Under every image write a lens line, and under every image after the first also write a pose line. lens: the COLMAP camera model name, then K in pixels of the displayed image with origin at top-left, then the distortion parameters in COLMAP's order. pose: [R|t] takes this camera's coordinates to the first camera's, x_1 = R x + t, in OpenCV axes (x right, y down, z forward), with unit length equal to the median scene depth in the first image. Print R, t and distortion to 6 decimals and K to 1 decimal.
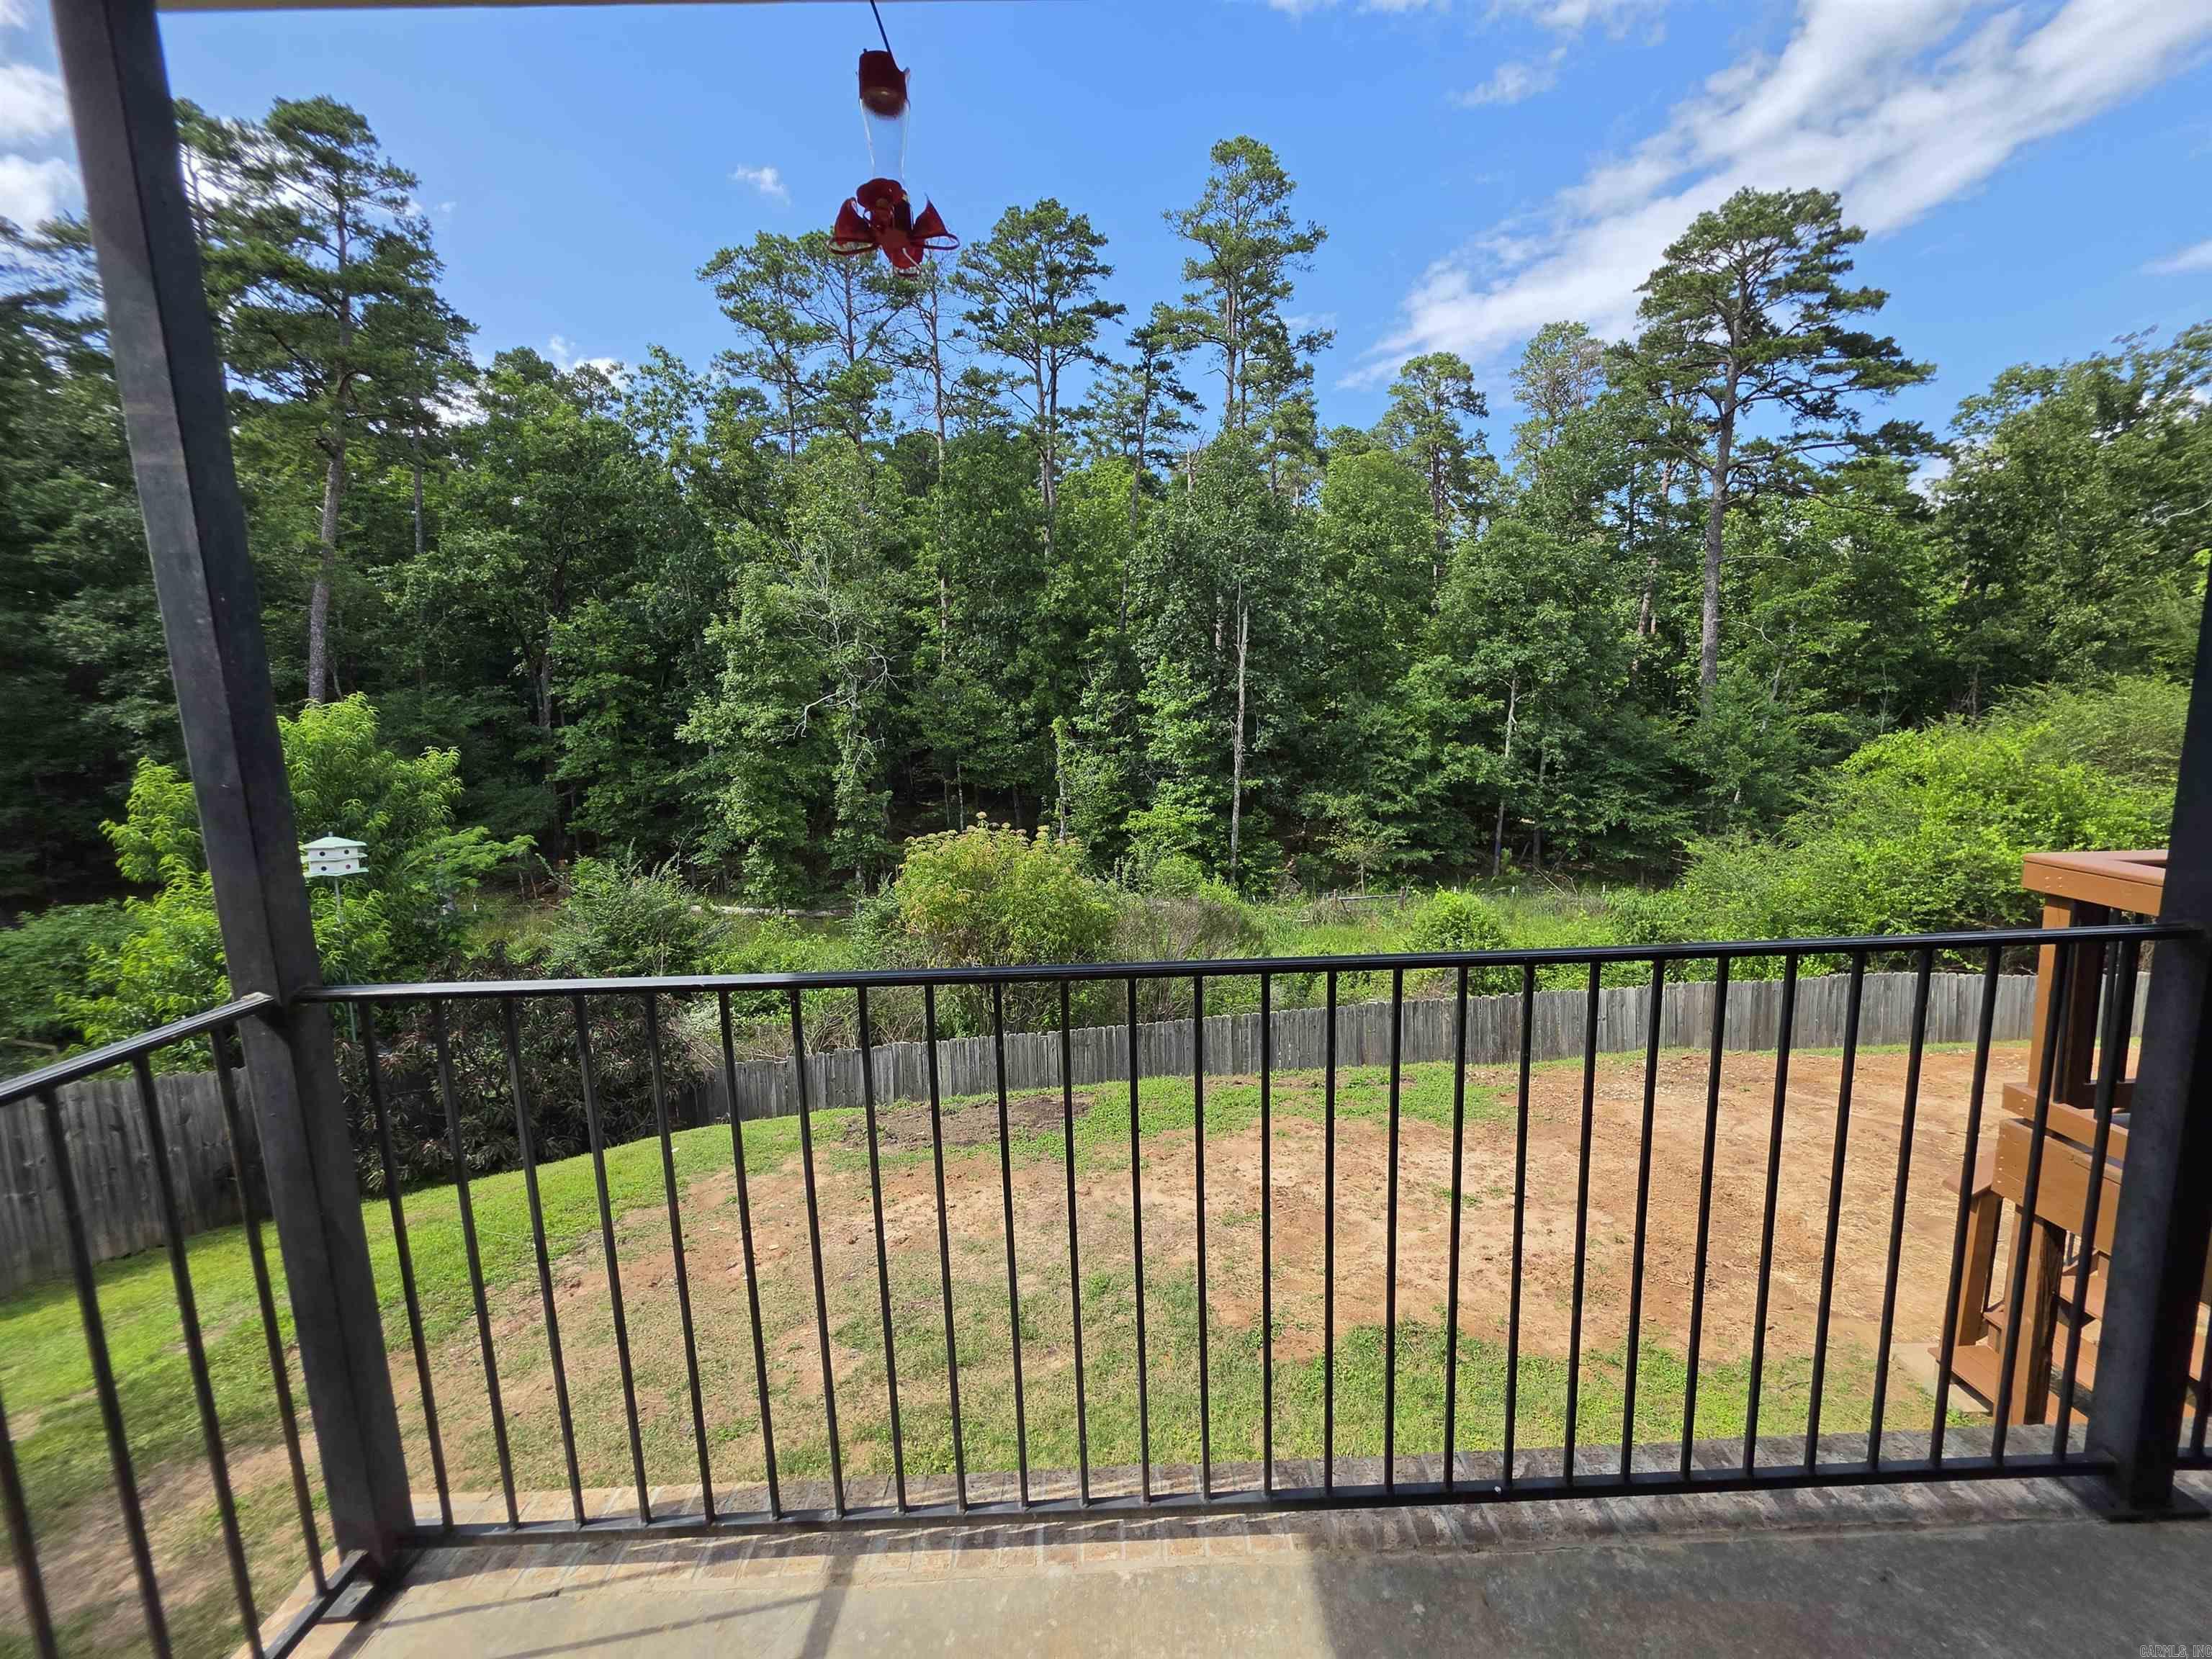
lens RADIAL K [[889.8, 0, 1105.5], [0, 889.8, 834.7], [0, 0, 1]] dist [-0.005204, 0.000445]
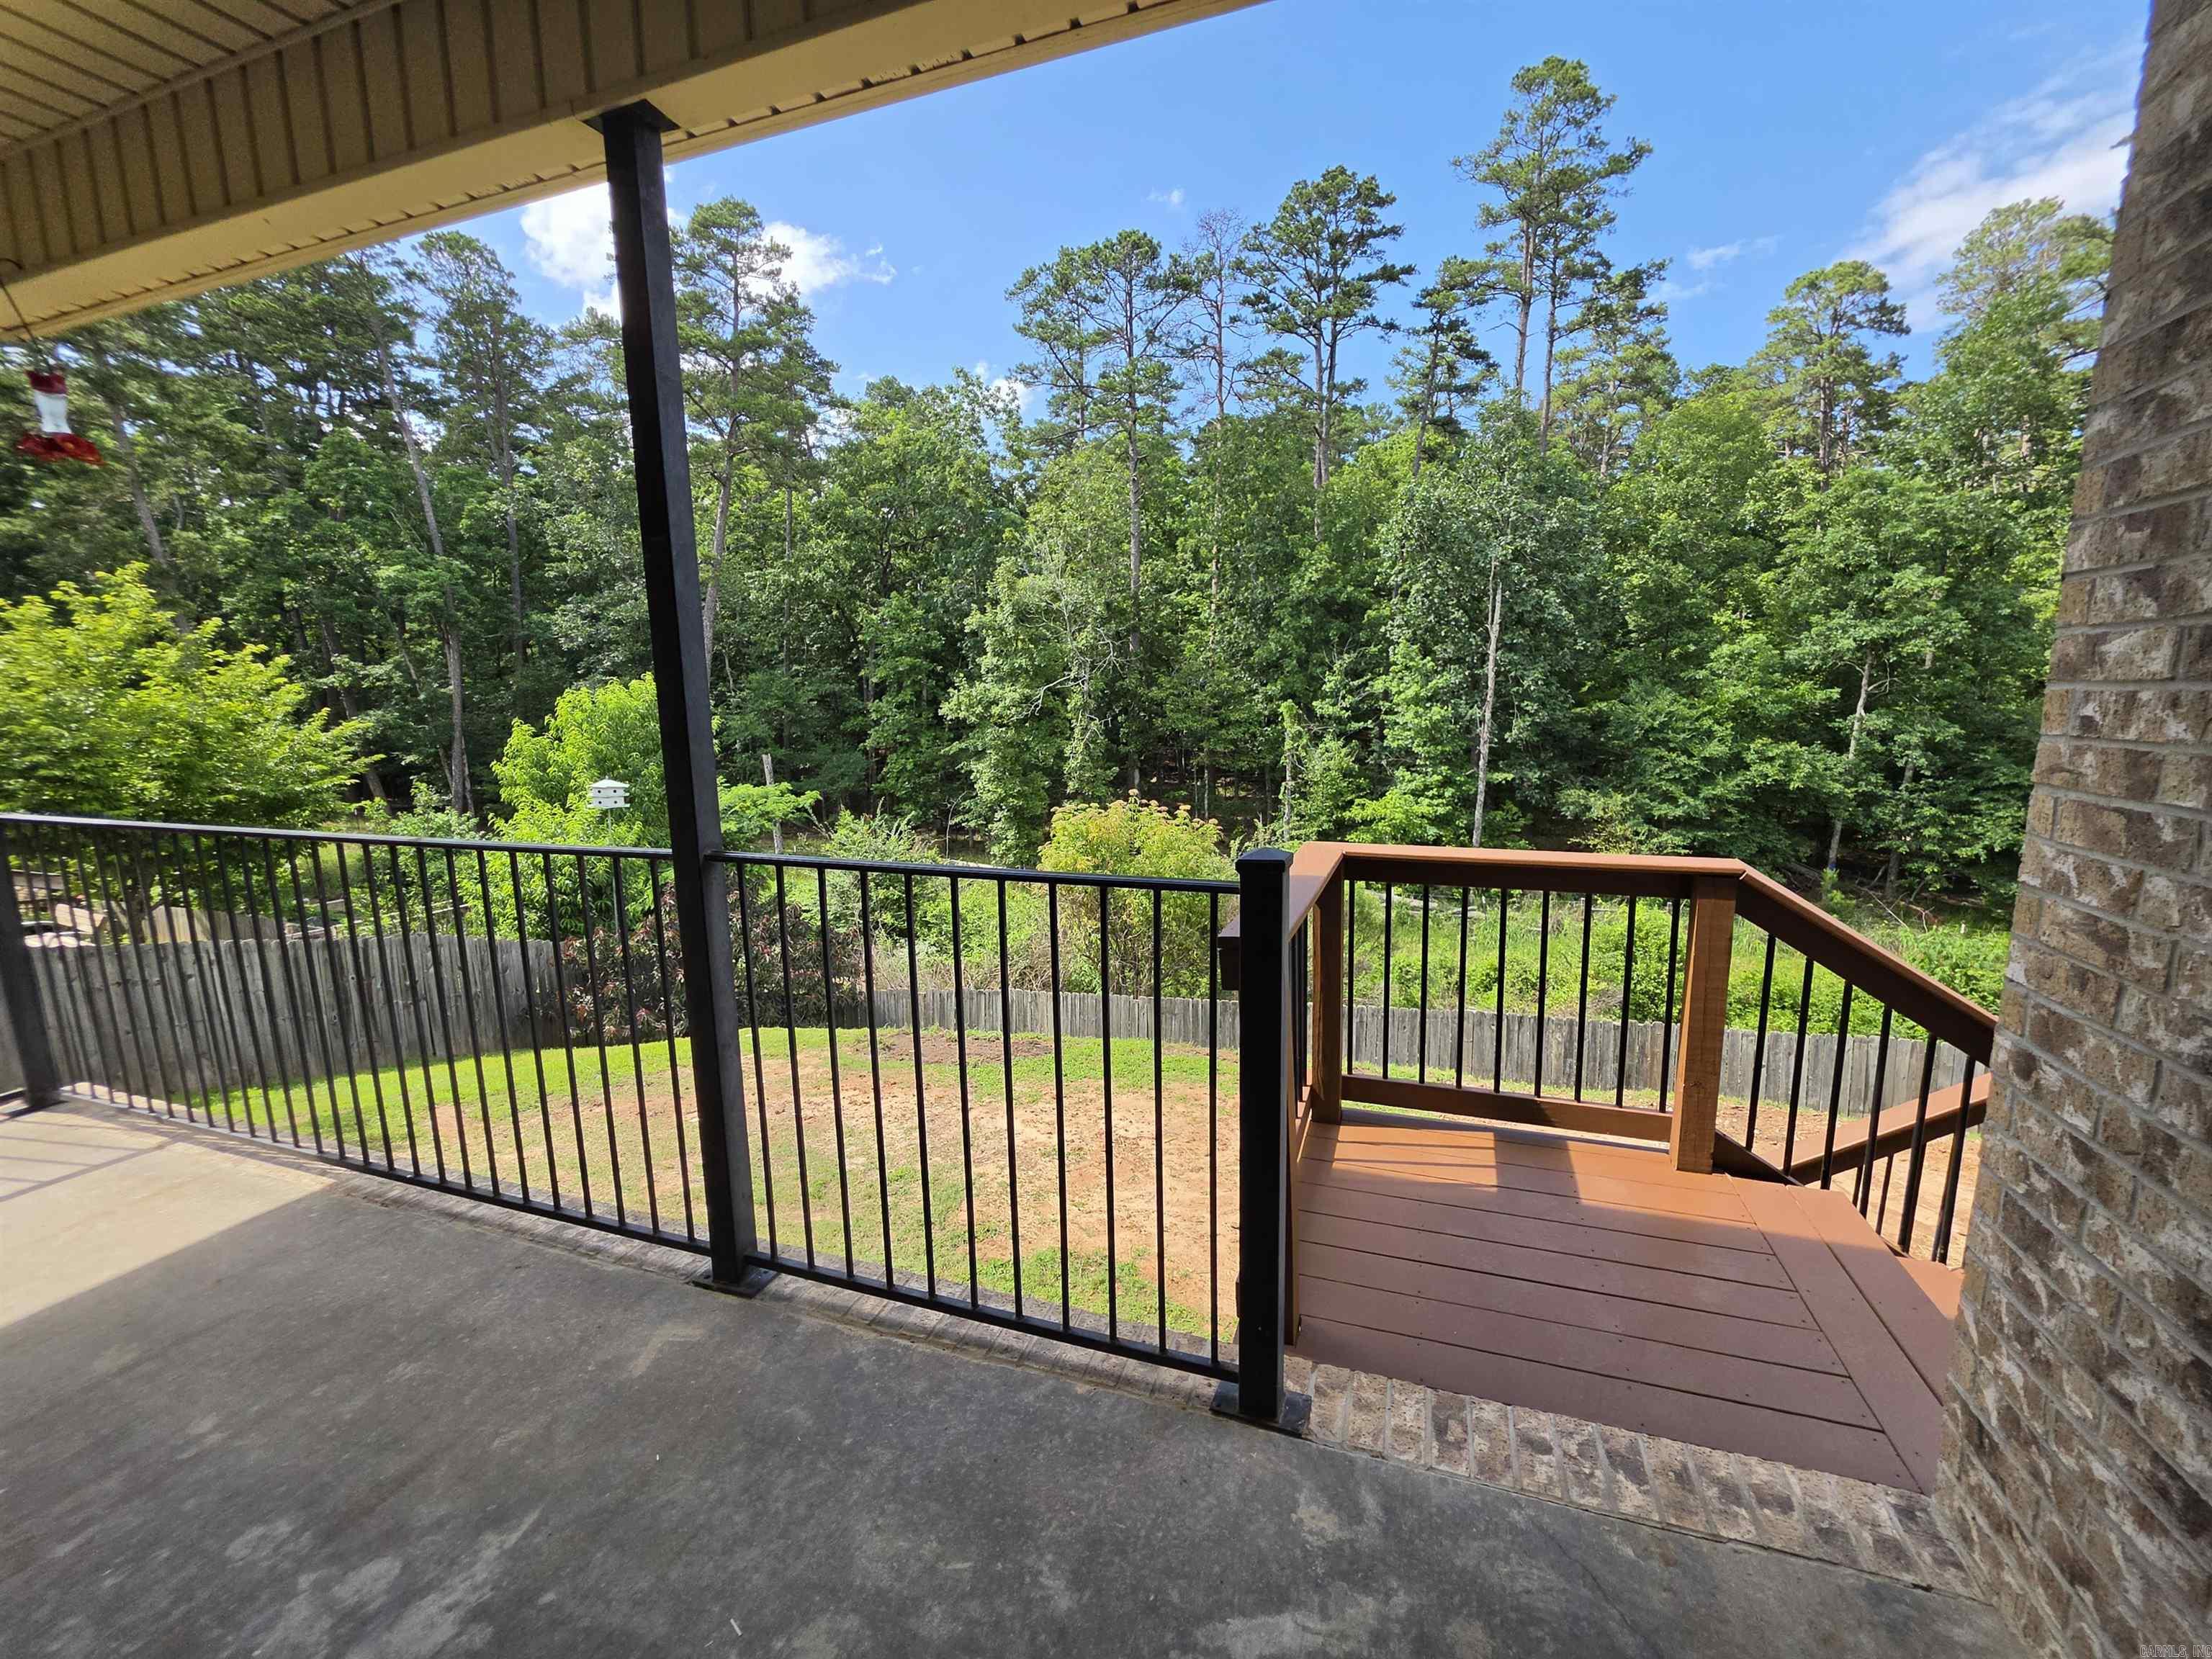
lens RADIAL K [[895.4, 0, 1126.1], [0, 895.4, 837.7], [0, 0, 1]] dist [-0.005906, 0.002095]
pose [[0.936822, 0.067879, -0.343157, 0.120395], [-0.060635, 0.997653, 0.031810, -0.000248], [0.344511, -0.008993, 0.938739, -0.003970]]
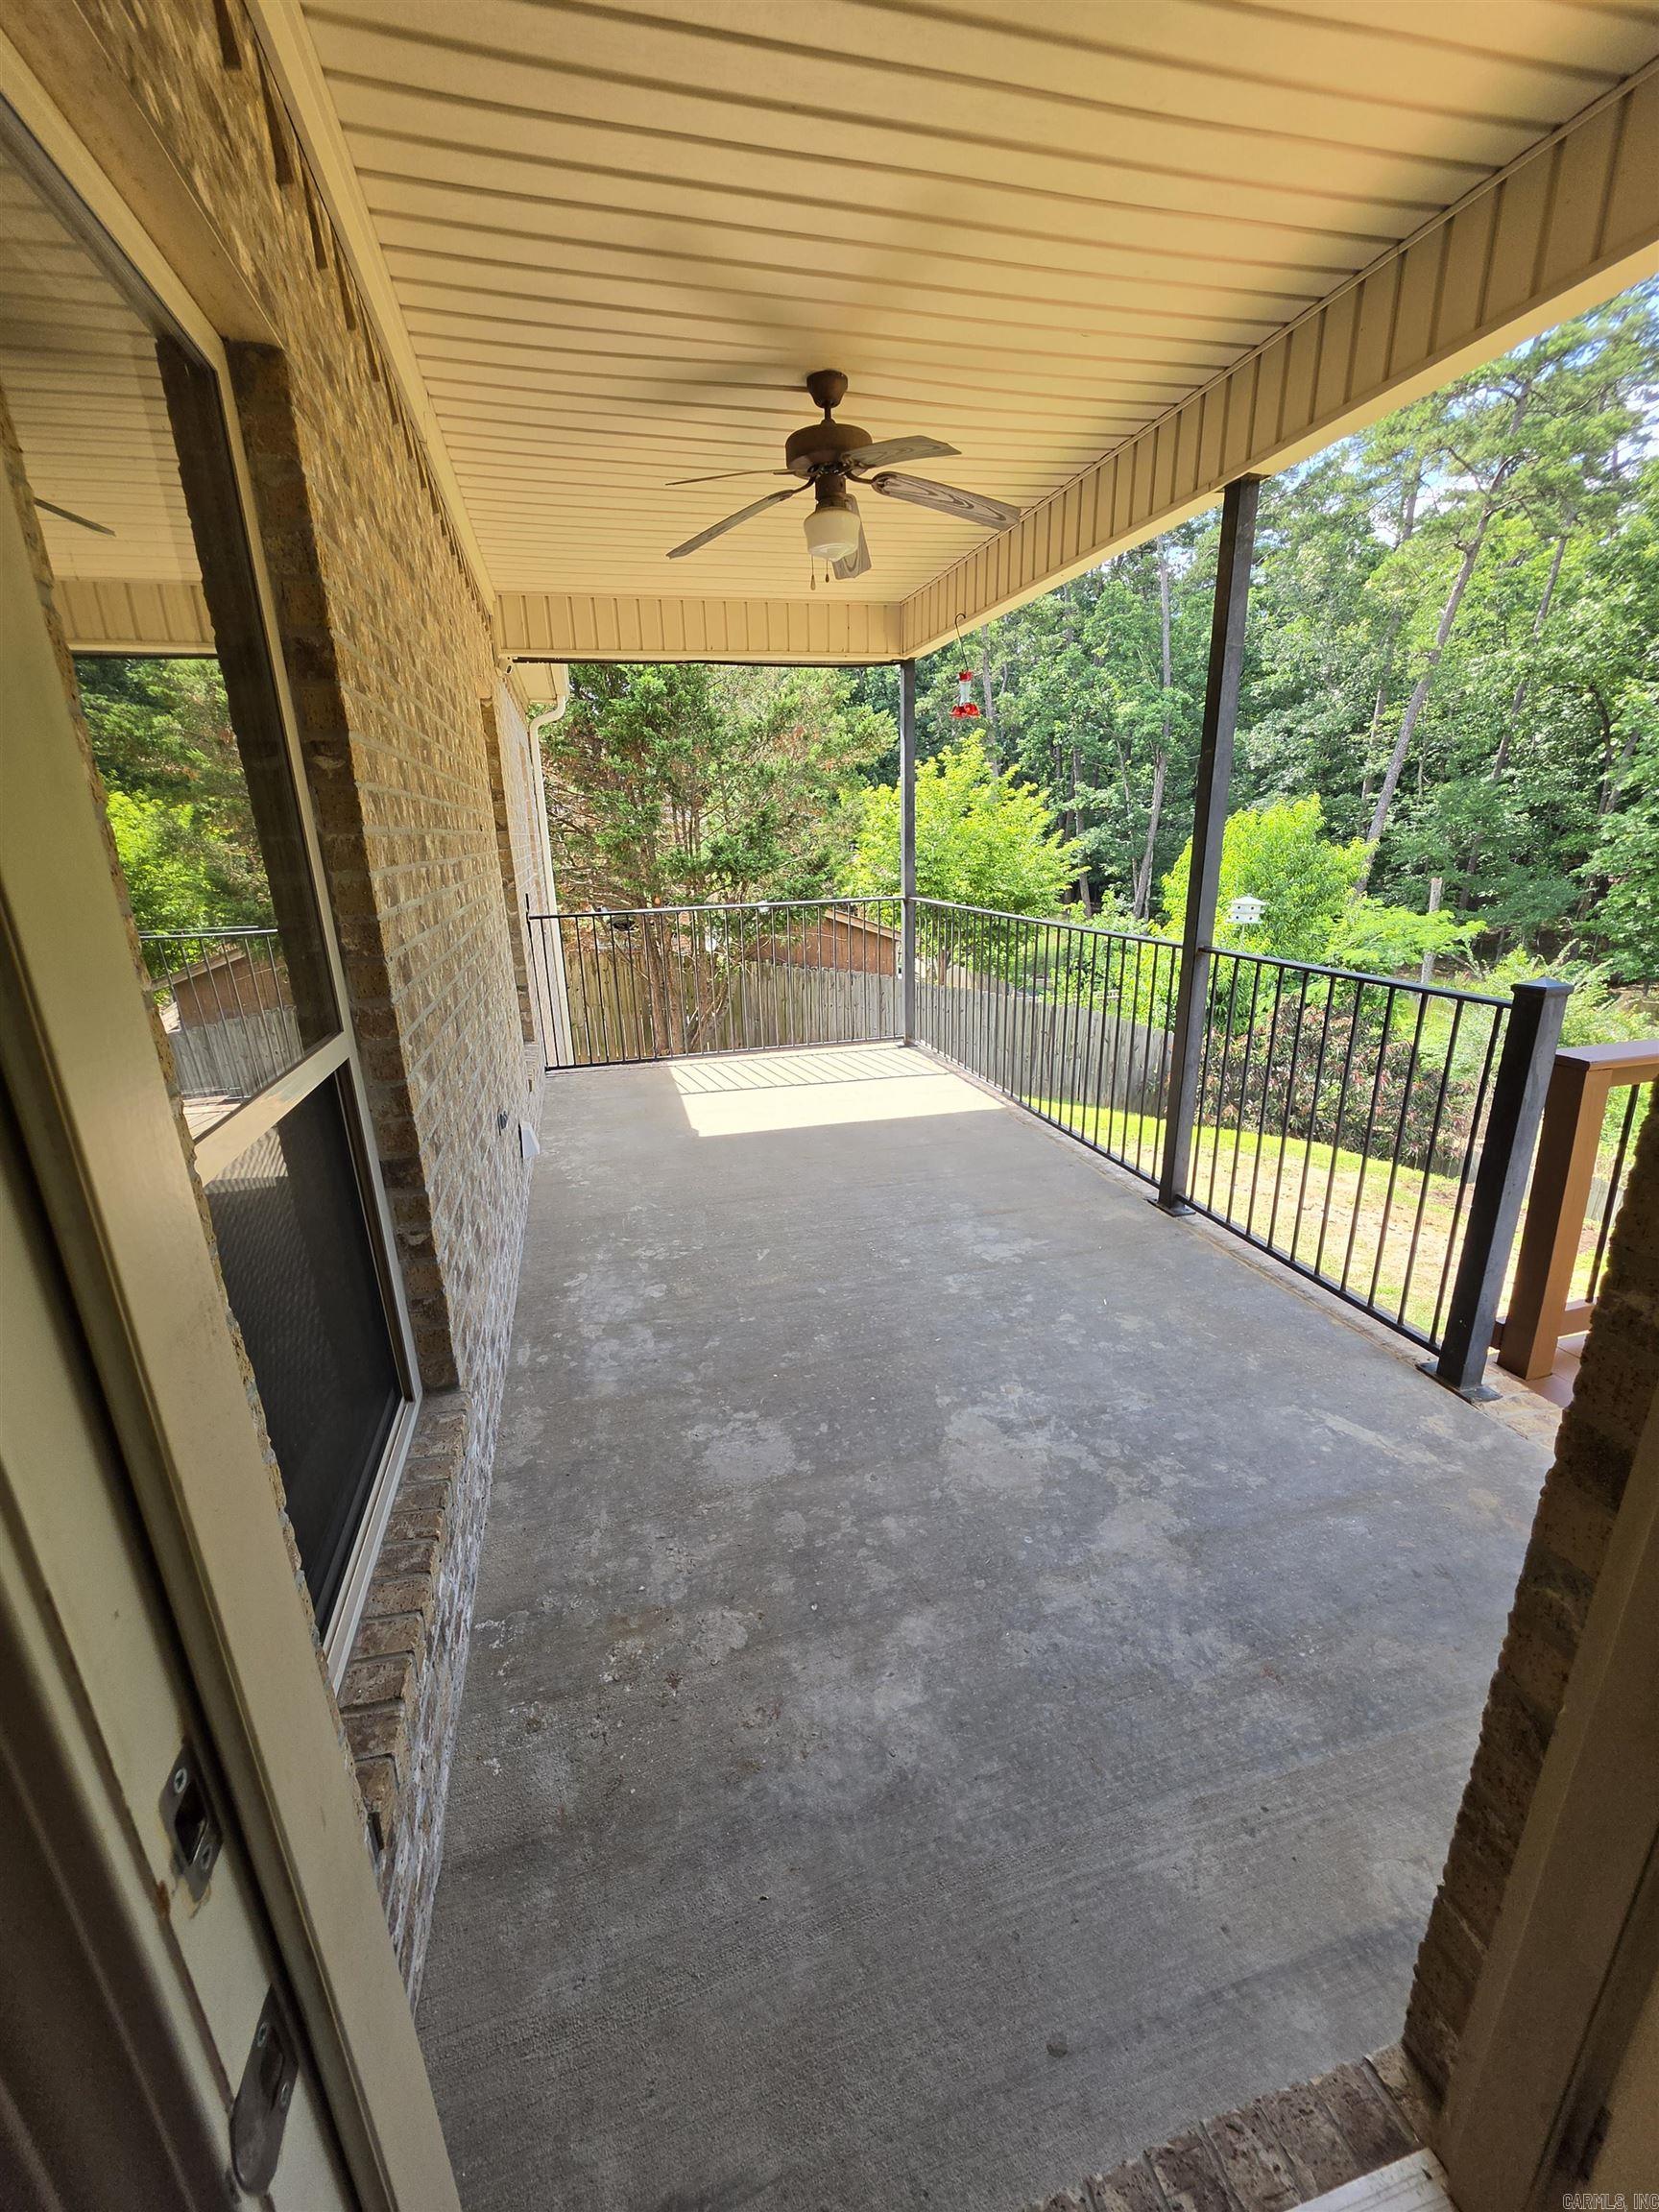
lens RADIAL K [[895.4, 0, 798.3], [0, 895.4, 1116.6], [0, 0, 1]] dist [-0.005906, 0.002095]
pose [[0.208611, 0.314748, -0.925967, 0.166248], [-0.114354, 0.948154, 0.296526, -0.002294], [0.971290, 0.044029, 0.233788, -0.025151]]
